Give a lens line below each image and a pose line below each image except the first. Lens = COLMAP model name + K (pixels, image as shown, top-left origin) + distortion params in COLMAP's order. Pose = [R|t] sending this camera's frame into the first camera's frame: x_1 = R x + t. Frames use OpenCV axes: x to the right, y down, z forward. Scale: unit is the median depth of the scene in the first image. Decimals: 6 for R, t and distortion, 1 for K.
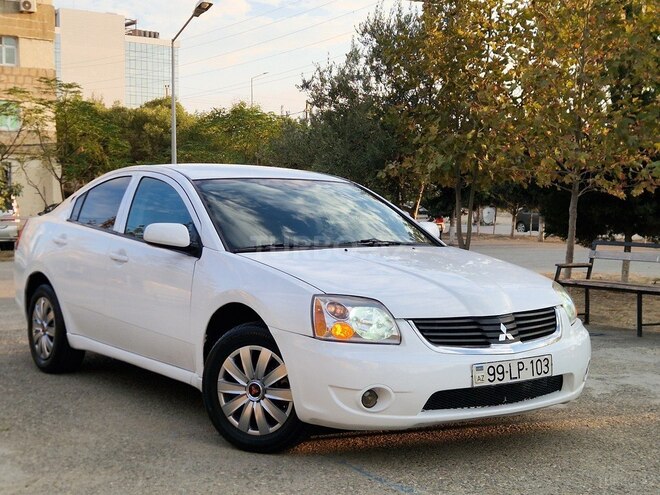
lens RADIAL K [[945.9, 0, 332.5], [0, 945.9, 265.8], [0, 0, 1]] dist [0.077104, 0.027042]
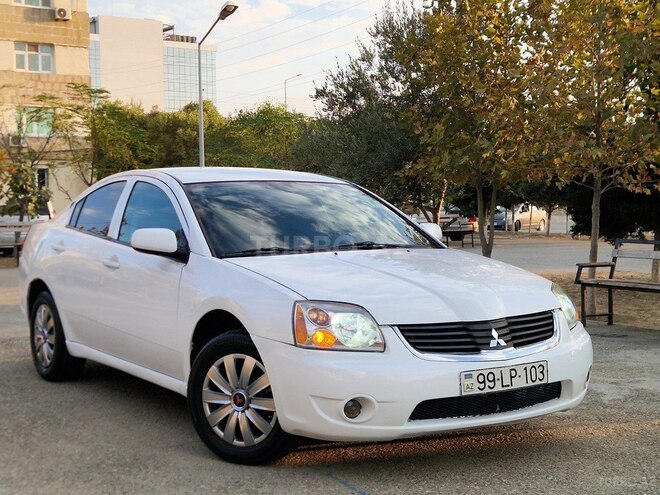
lens RADIAL K [[945.9, 0, 332.5], [0, 945.9, 265.8], [0, 0, 1]] dist [0.077104, 0.027042]
pose [[0.999032, -0.012249, -0.042249, 0.054279], [0.012213, 0.999925, -0.001099, -0.003428], [0.042259, 0.000582, 0.999107, 0.034827]]
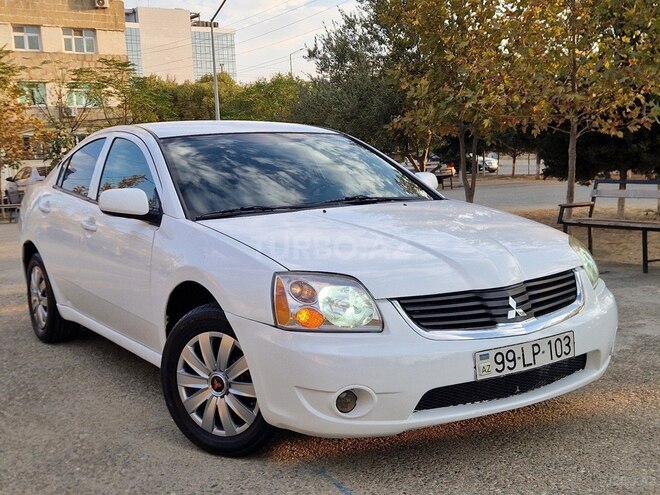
lens RADIAL K [[755.9, 0, 330.0], [0, 755.9, 247.5], [0, 0, 1]] dist [0.076051, 0.005704]
pose [[0.997827, -0.041344, -0.051305, 0.056298], [0.044069, 0.997613, 0.053171, -0.021153], [0.048984, -0.055316, 0.997267, 0.327614]]
